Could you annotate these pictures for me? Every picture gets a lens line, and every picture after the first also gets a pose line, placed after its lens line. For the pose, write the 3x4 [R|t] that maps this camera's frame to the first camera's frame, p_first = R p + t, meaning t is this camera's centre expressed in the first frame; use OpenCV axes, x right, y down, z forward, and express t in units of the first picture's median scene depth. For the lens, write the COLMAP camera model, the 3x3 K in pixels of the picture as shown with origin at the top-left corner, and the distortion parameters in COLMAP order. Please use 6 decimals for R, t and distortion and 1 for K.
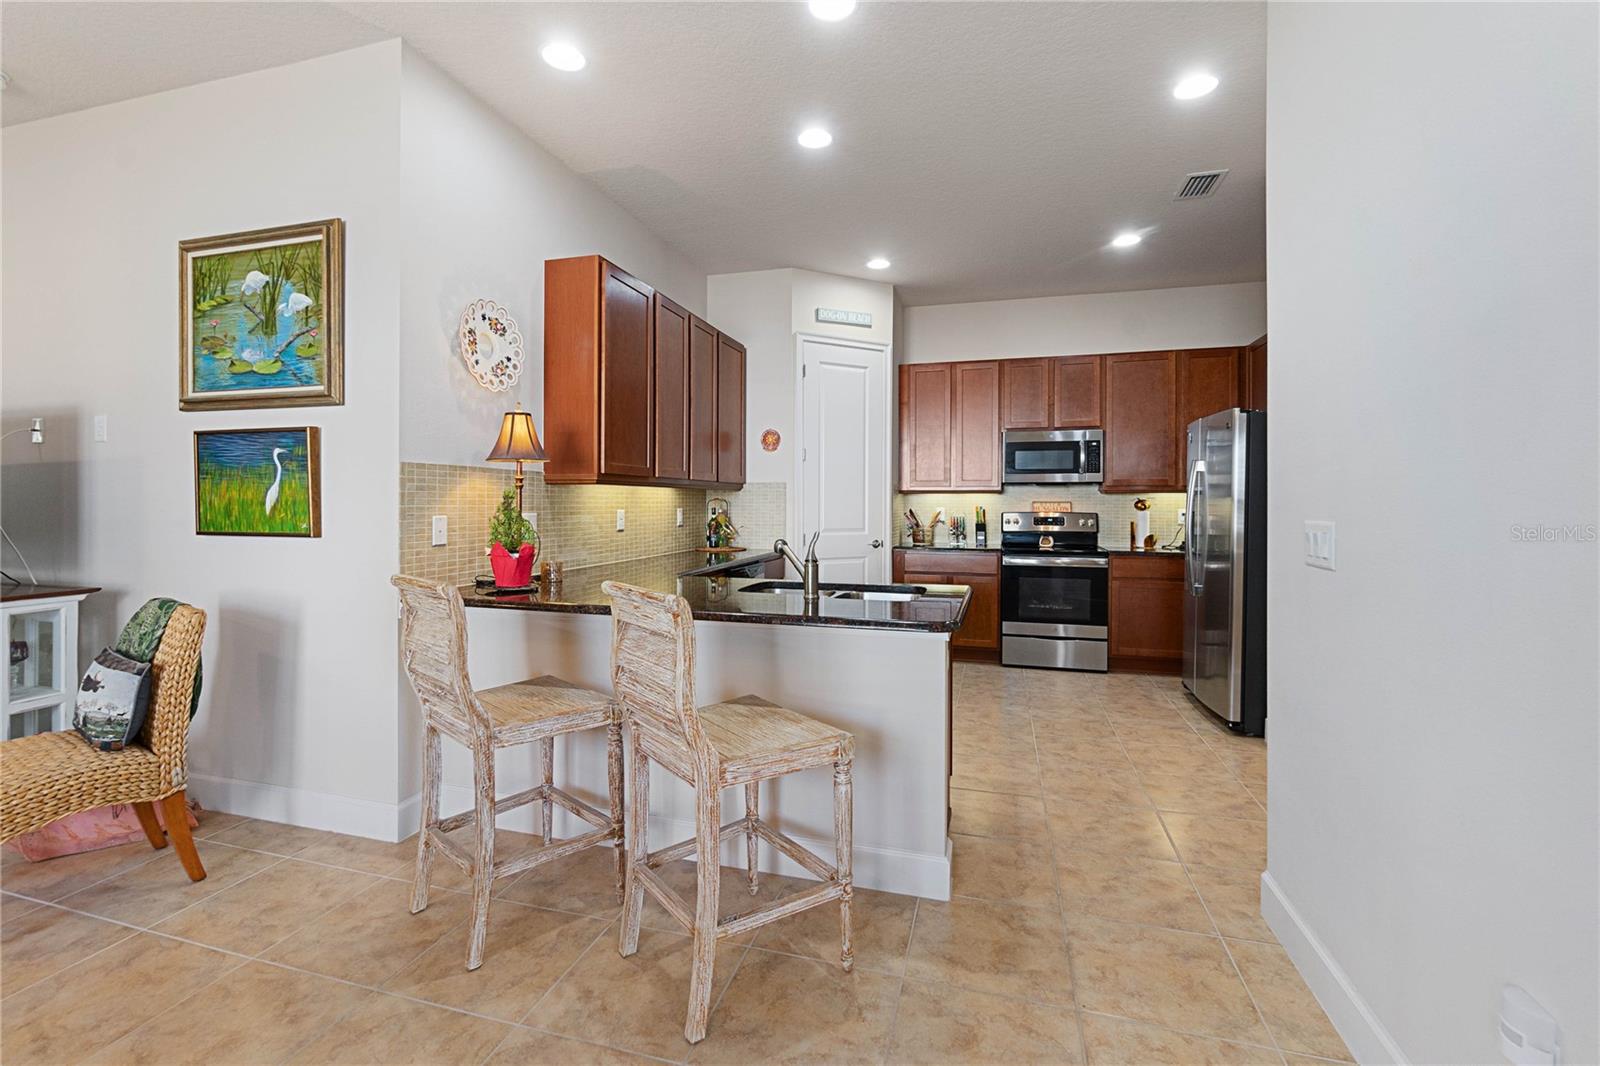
lens RADIAL K [[693.2, 0, 791.6], [0, 693.2, 502.3], [0, 0, 1]] dist [-0.004567, 0.001938]
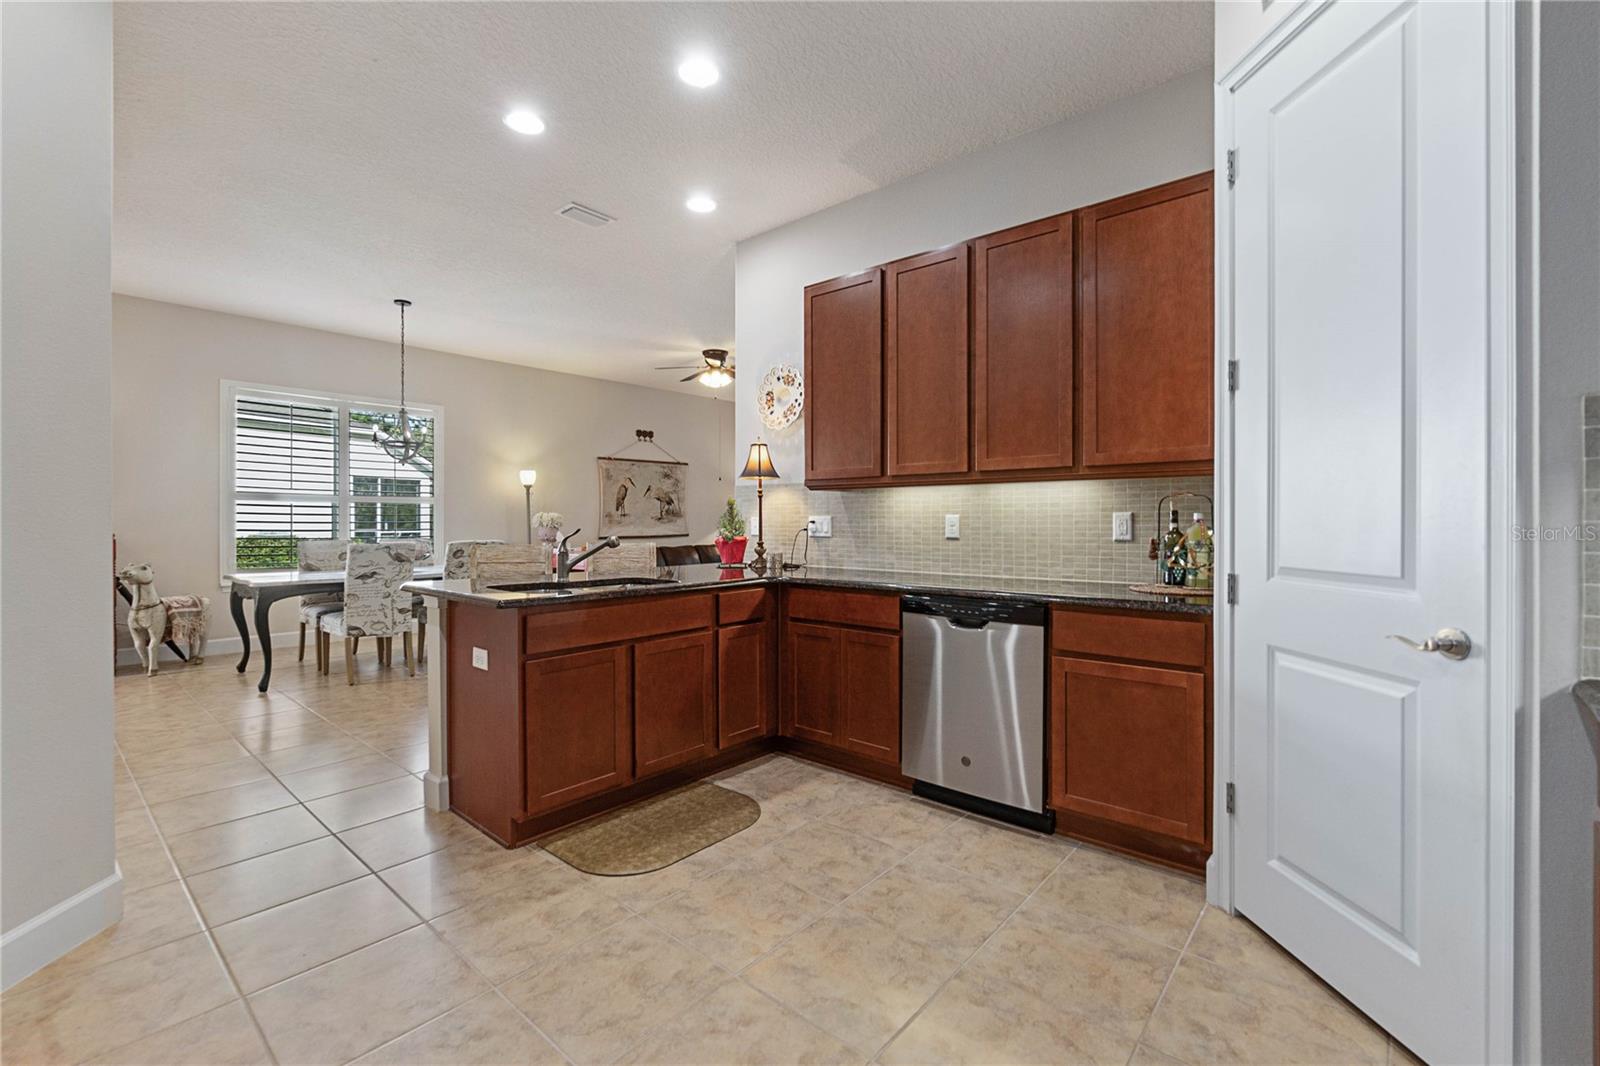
lens RADIAL K [[693.2, 0, 797.1], [0, 693.2, 517.7], [0, 0, 1]] dist [-0.004567, 0.001938]
pose [[-0.414077, -0.004629, -0.910230, 0.855597], [-0.000980, 0.999989, -0.004640, 0.026916], [0.910241, -0.001029, -0.414077, 1.650459]]
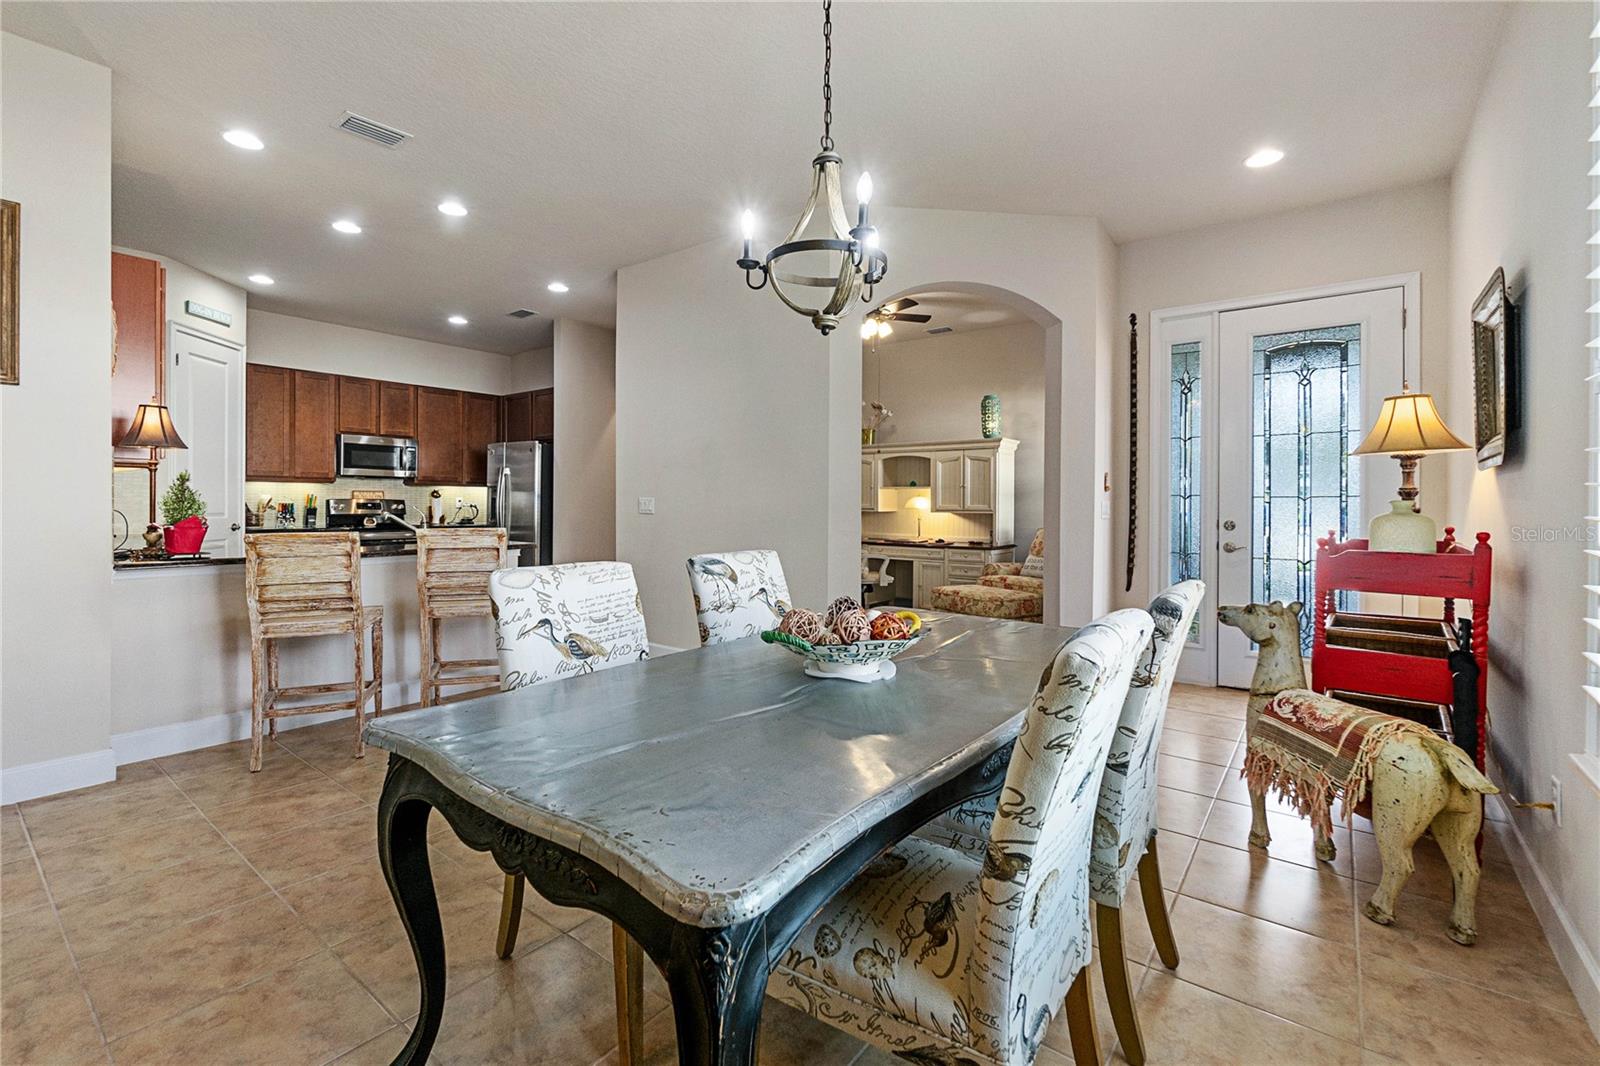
lens RADIAL K [[693.2, 0, 786.3], [0, 693.2, 506.4], [0, 0, 1]] dist [-0.004567, 0.001938]
pose [[0.370105, -0.006753, 0.928965, -1.057370], [-0.008510, 0.999907, 0.010659, 0.015296], [-0.928951, -0.011851, 0.370013, -0.388527]]
